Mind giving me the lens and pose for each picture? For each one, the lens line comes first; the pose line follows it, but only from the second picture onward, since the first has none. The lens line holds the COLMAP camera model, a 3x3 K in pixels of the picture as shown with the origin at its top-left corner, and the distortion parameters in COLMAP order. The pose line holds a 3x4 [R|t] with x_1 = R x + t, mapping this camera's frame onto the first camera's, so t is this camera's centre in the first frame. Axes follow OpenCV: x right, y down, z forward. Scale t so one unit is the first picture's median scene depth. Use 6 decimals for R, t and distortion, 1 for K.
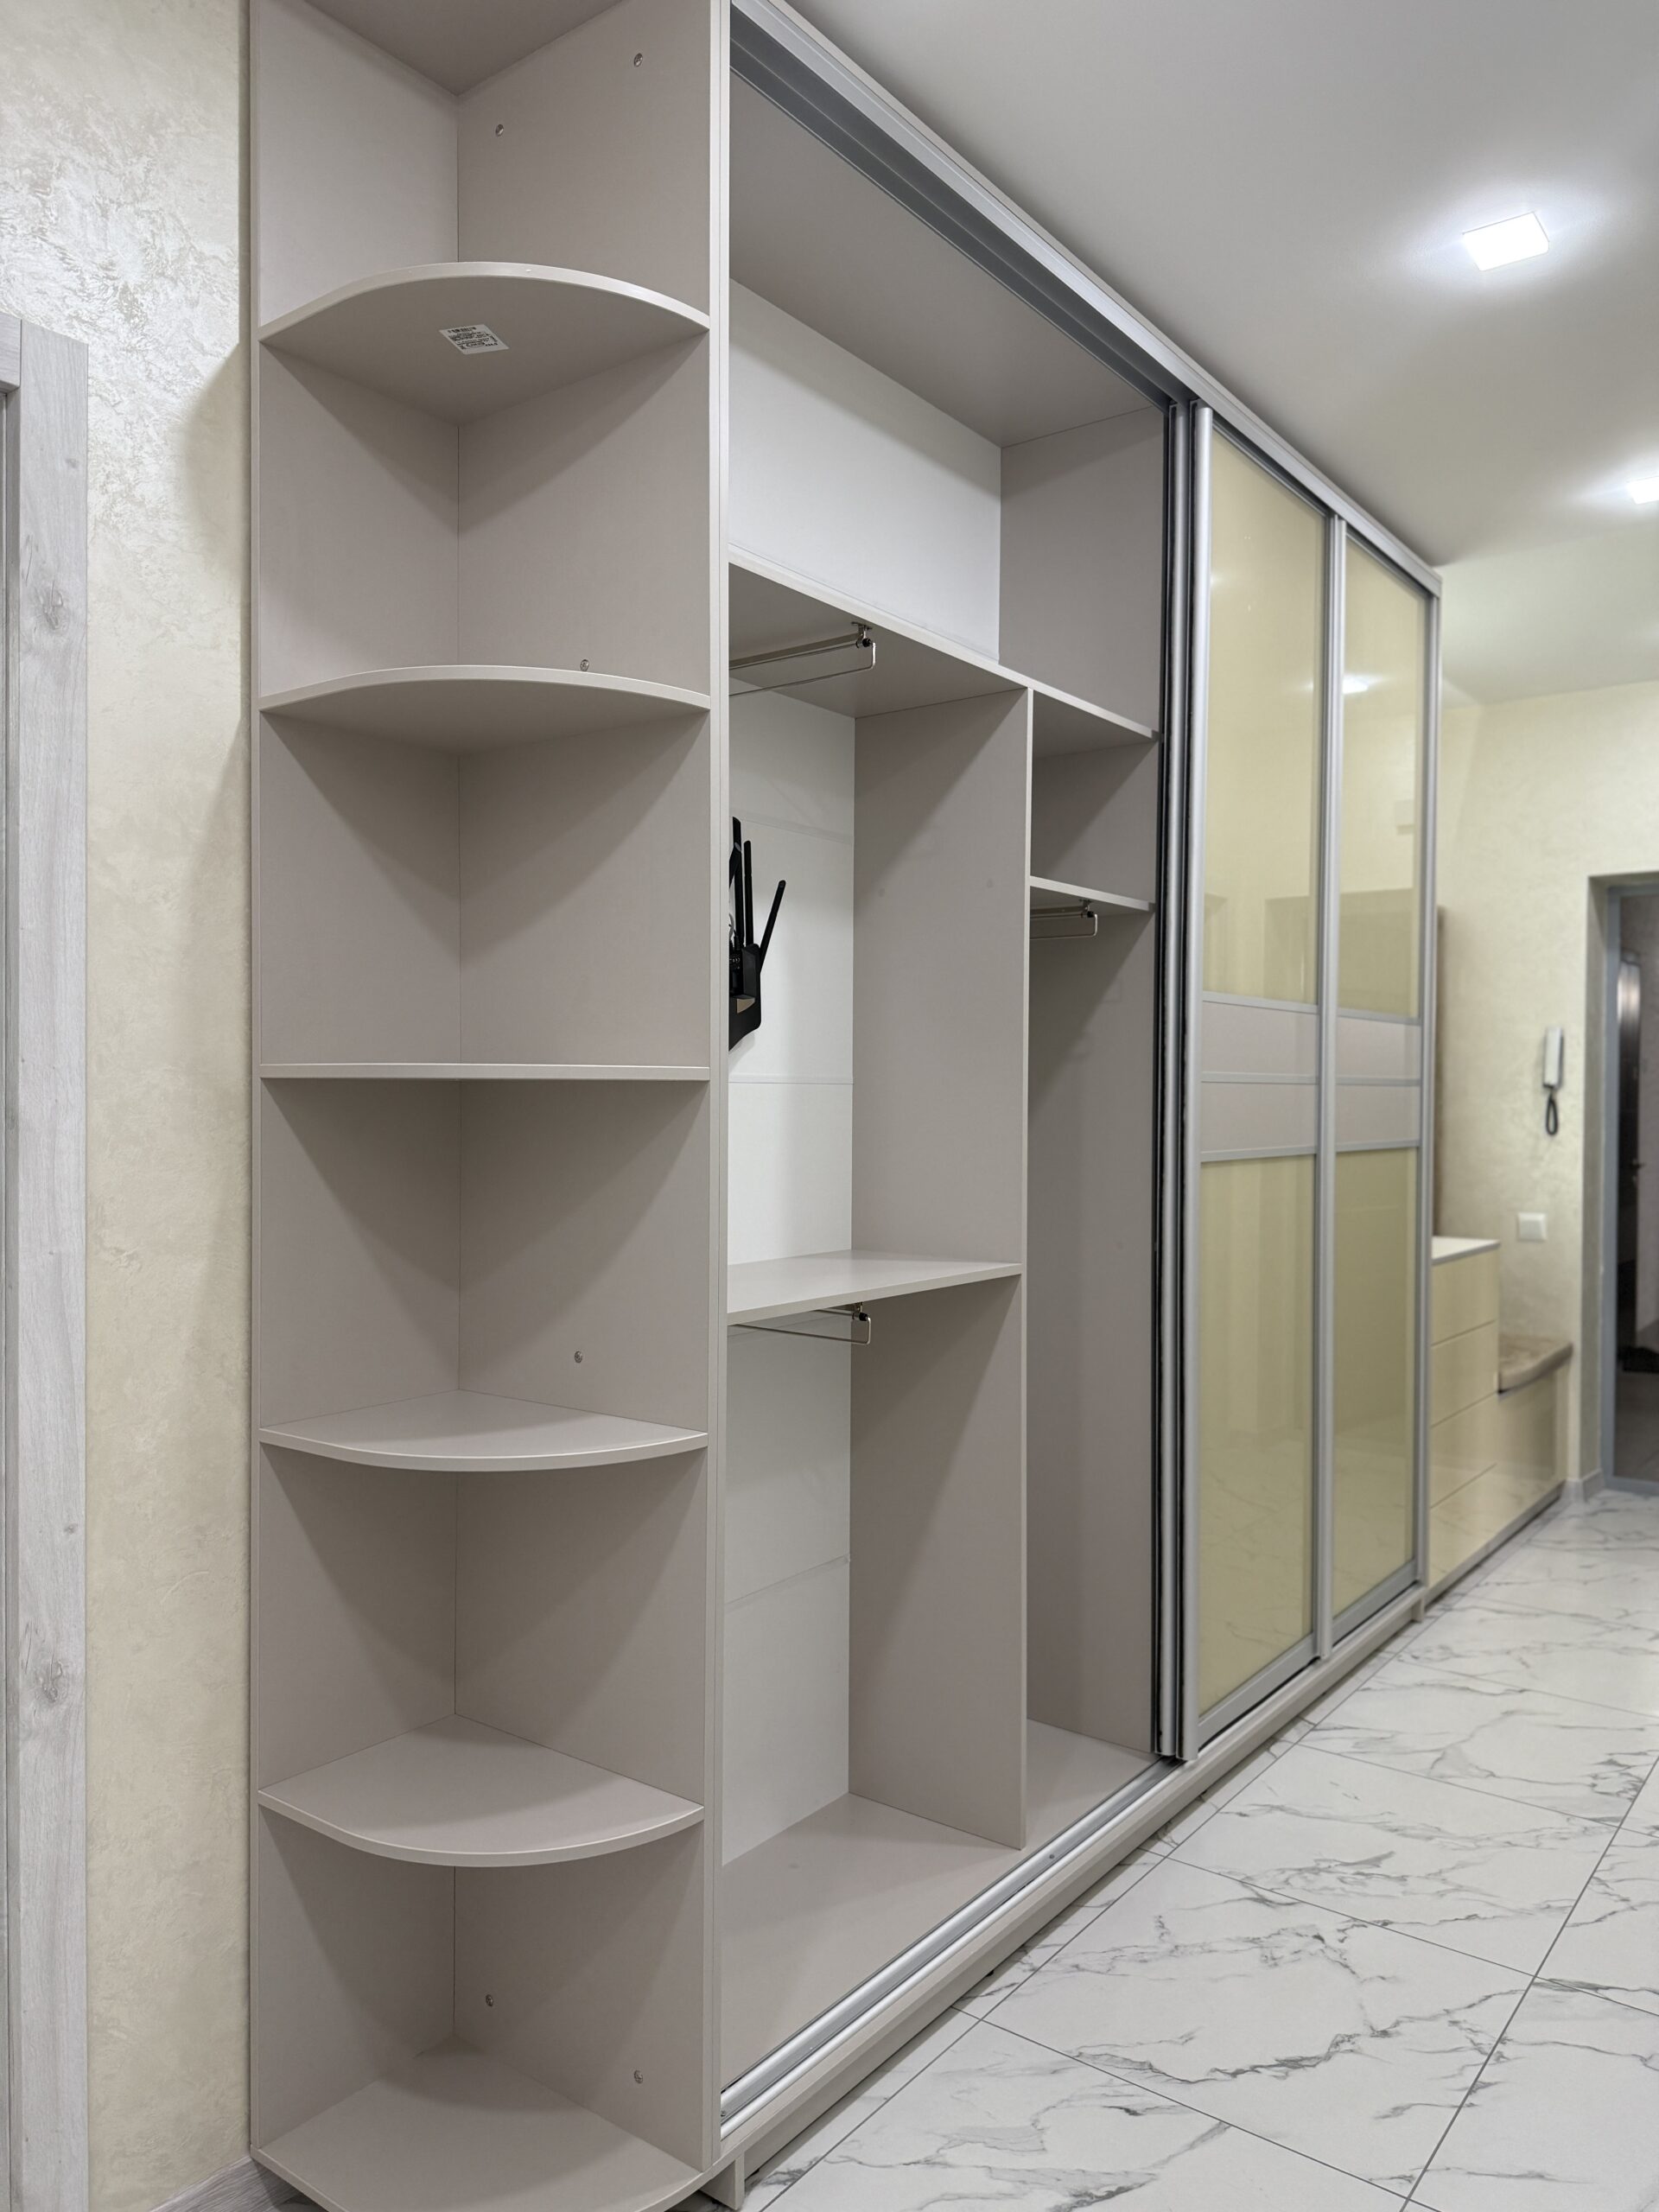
lens RADIAL K [[1576.5, 0, 844.3], [0, 1576.5, 1110.1], [0, 0, 1]] dist [0.021211, -0.027379]
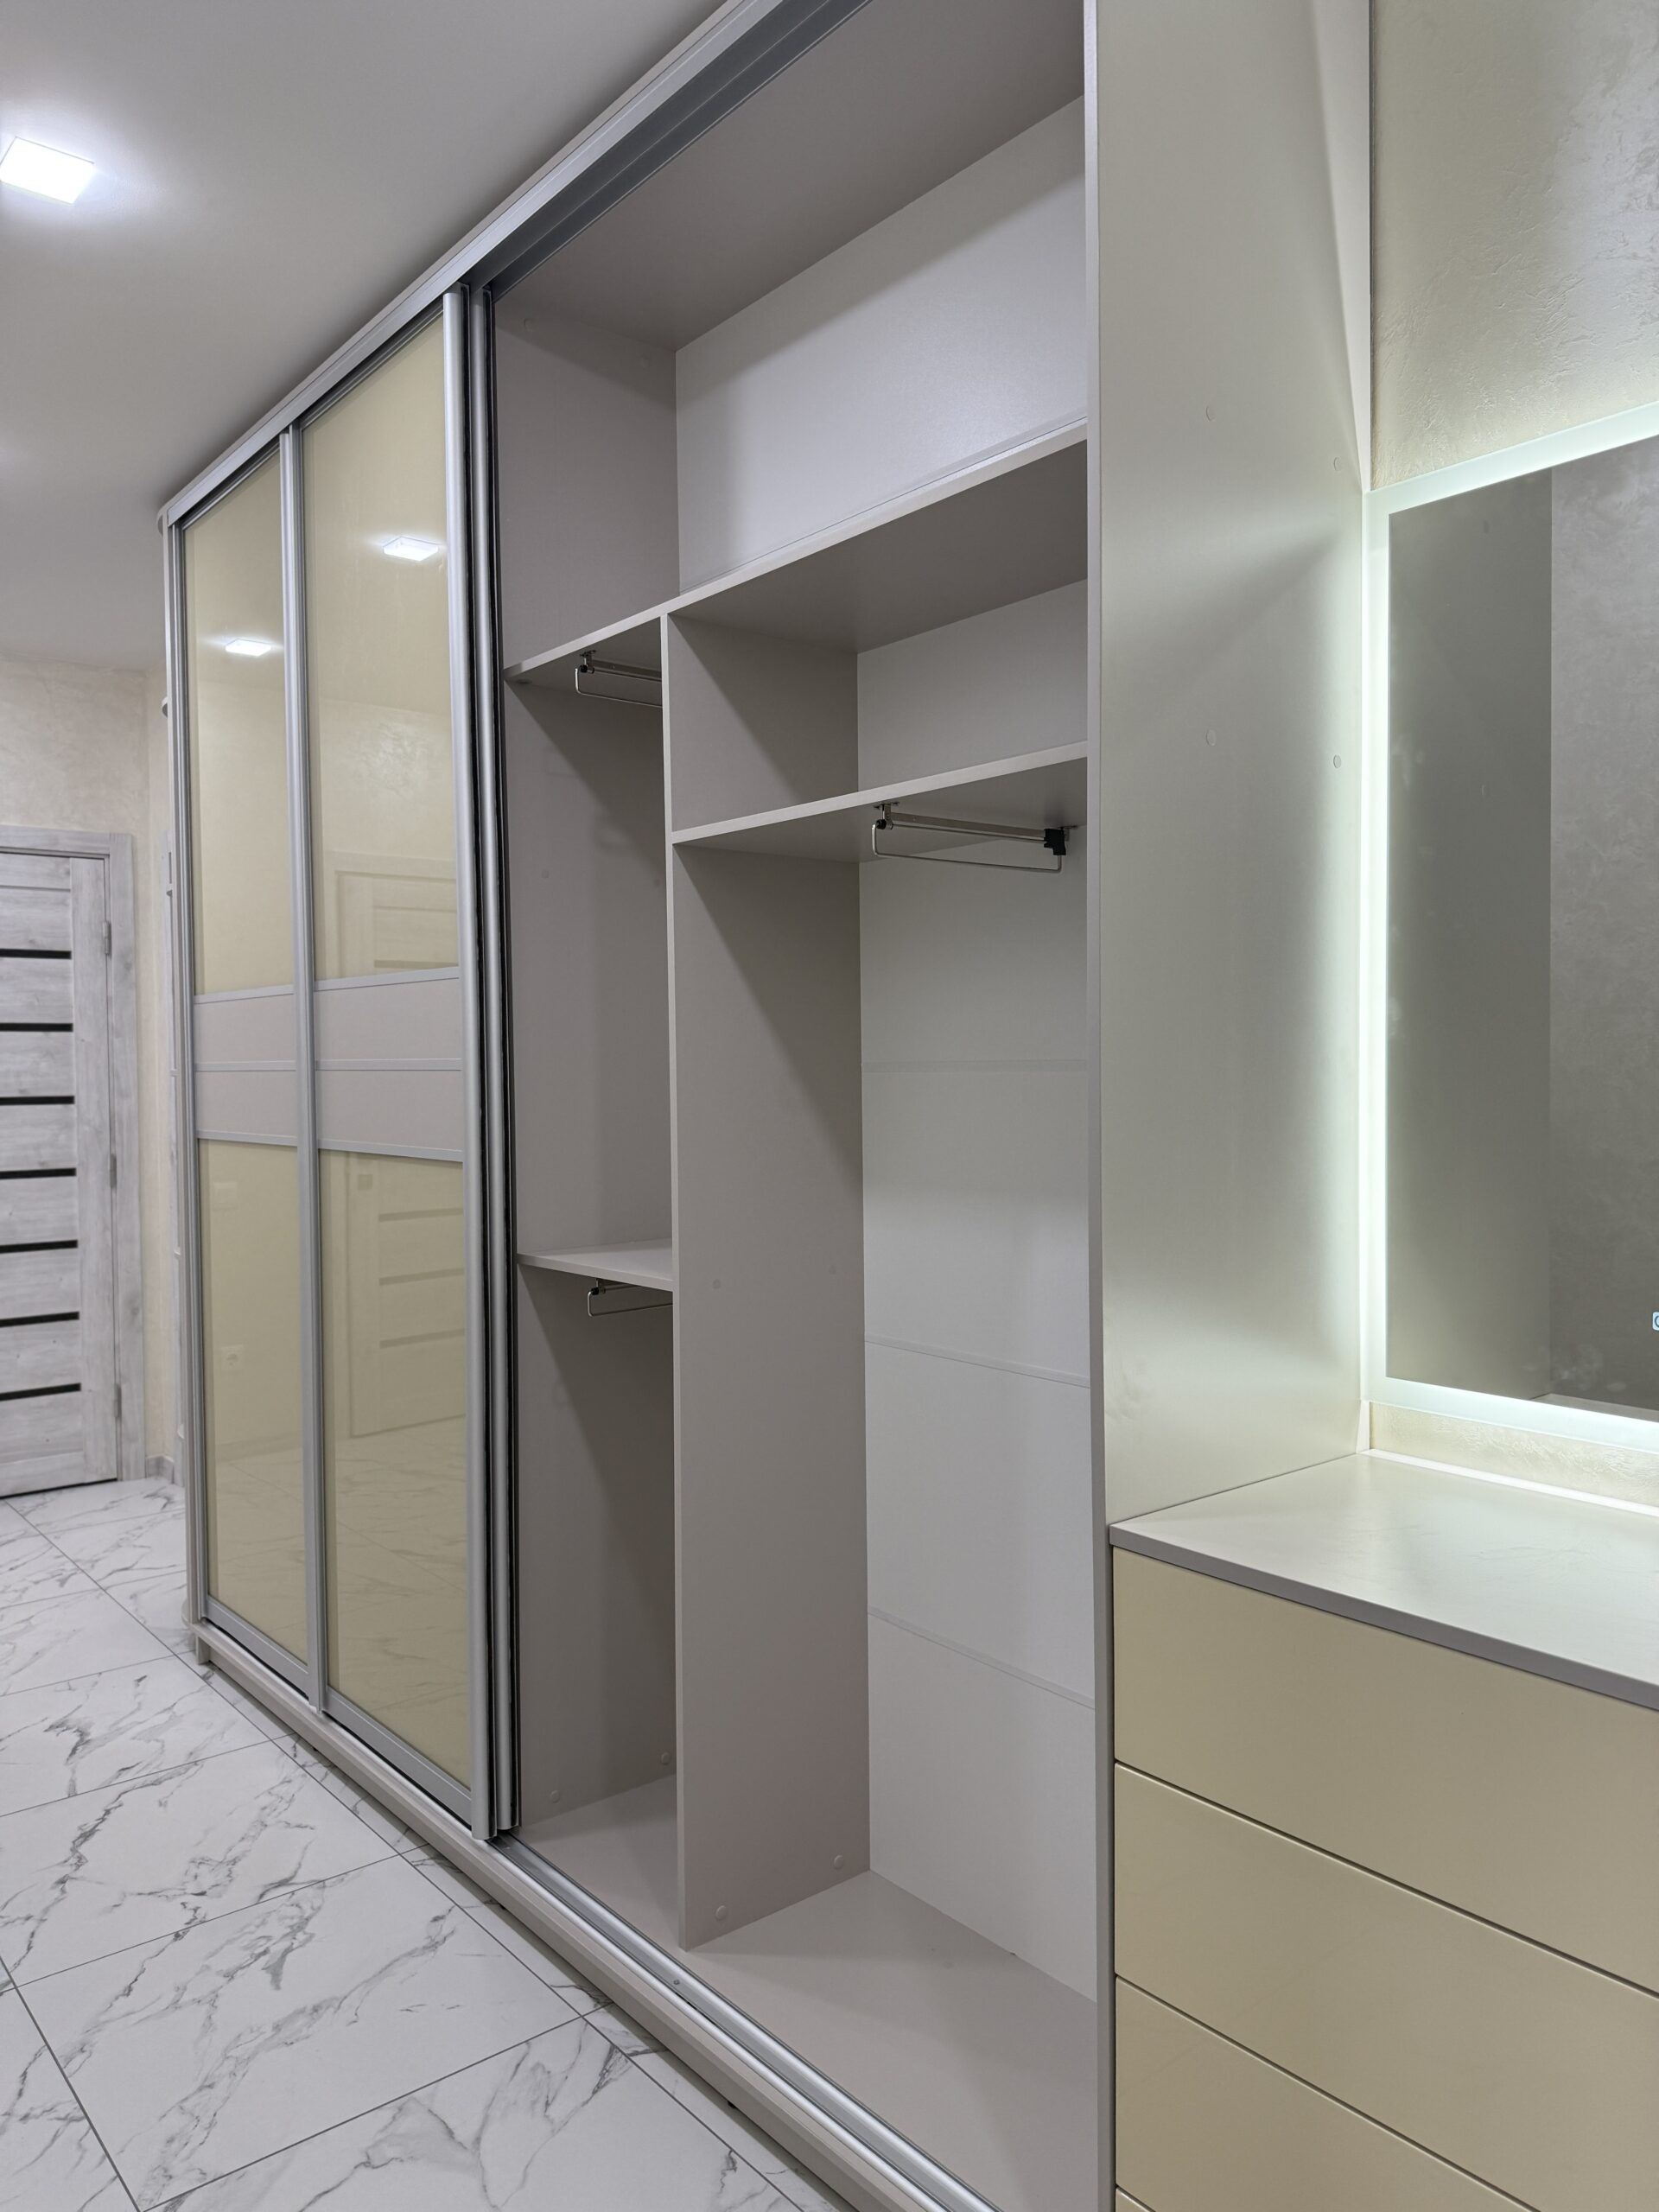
lens RADIAL K [[1576.5, 0, 824.2], [0, 1576.5, 1113.8], [0, 0, 1]] dist [0.021211, -0.027379]
pose [[-0.236825, 0.026102, -0.971202, 1.257531], [-0.003415, 0.999610, 0.027699, -0.023019], [0.971546, 0.009877, -0.236643, 1.715846]]
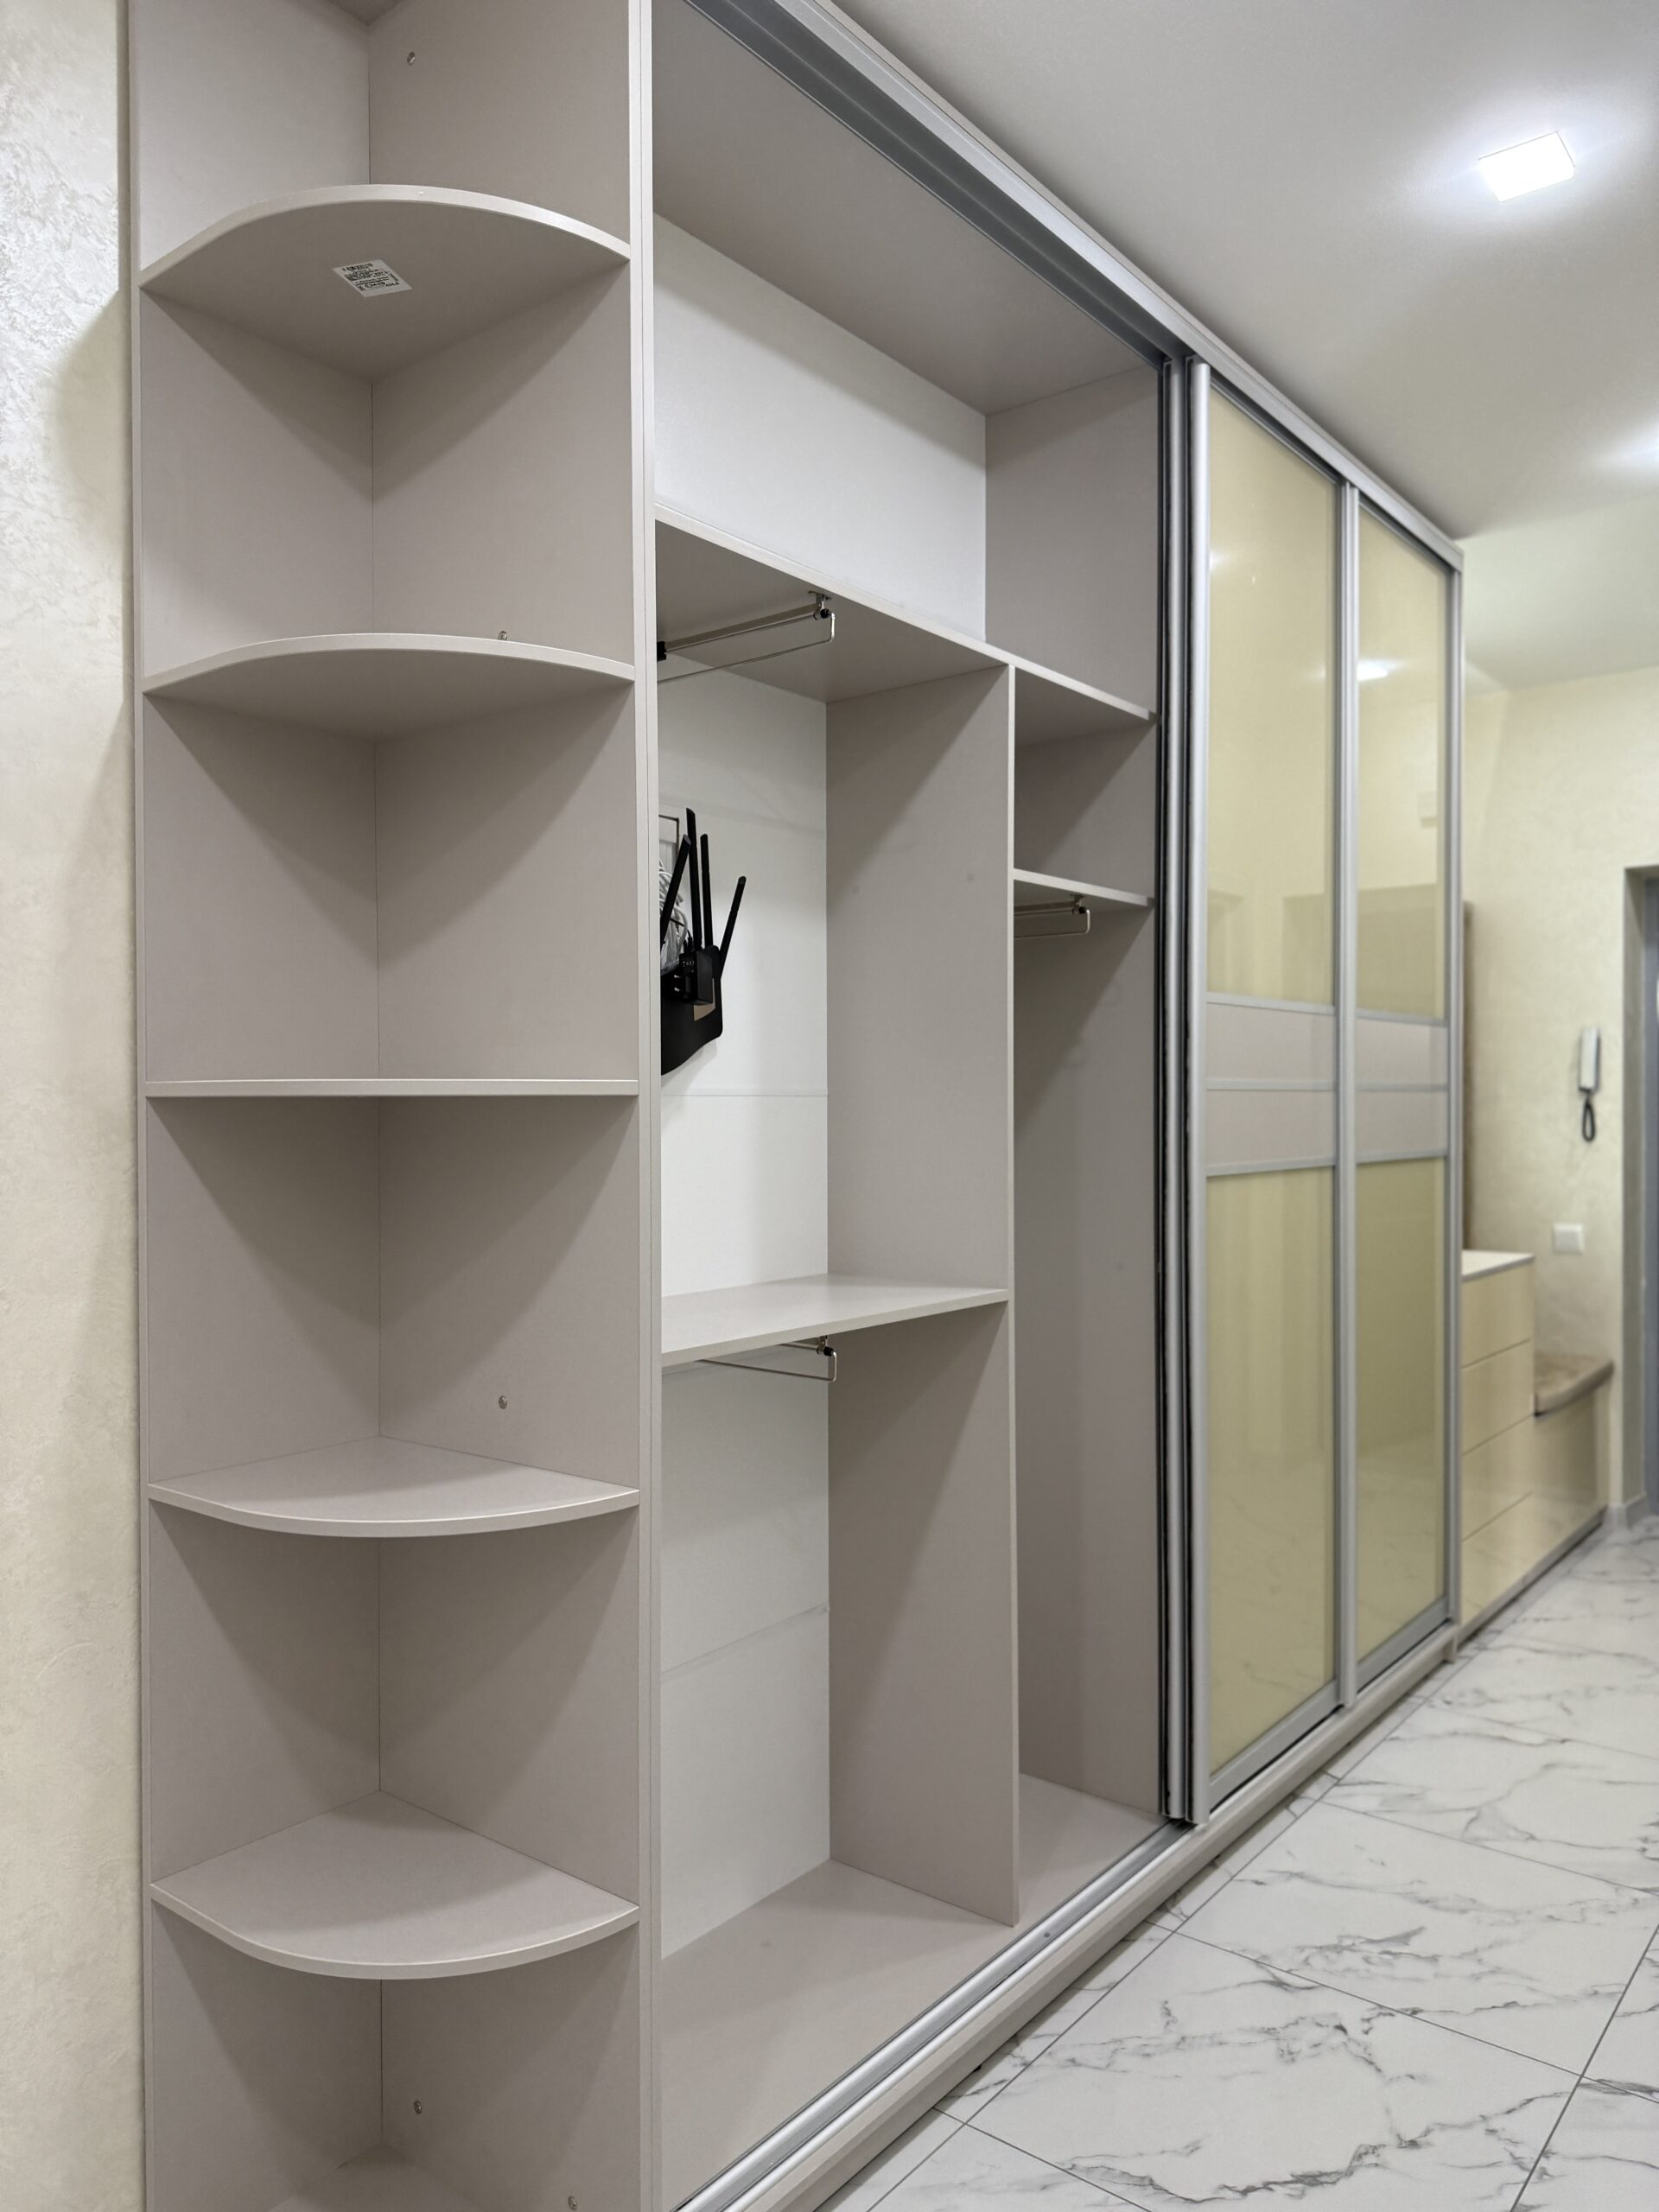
lens RADIAL K [[1576.5, 0, 819.8], [0, 1576.5, 1110.9], [0, 0, 1]] dist [0.021211, -0.027379]
pose [[0.999479, -0.009132, -0.030970, 0.034529], [0.008961, 0.999944, -0.005642, -0.002877], [0.031020, 0.005361, 0.999504, 0.080788]]
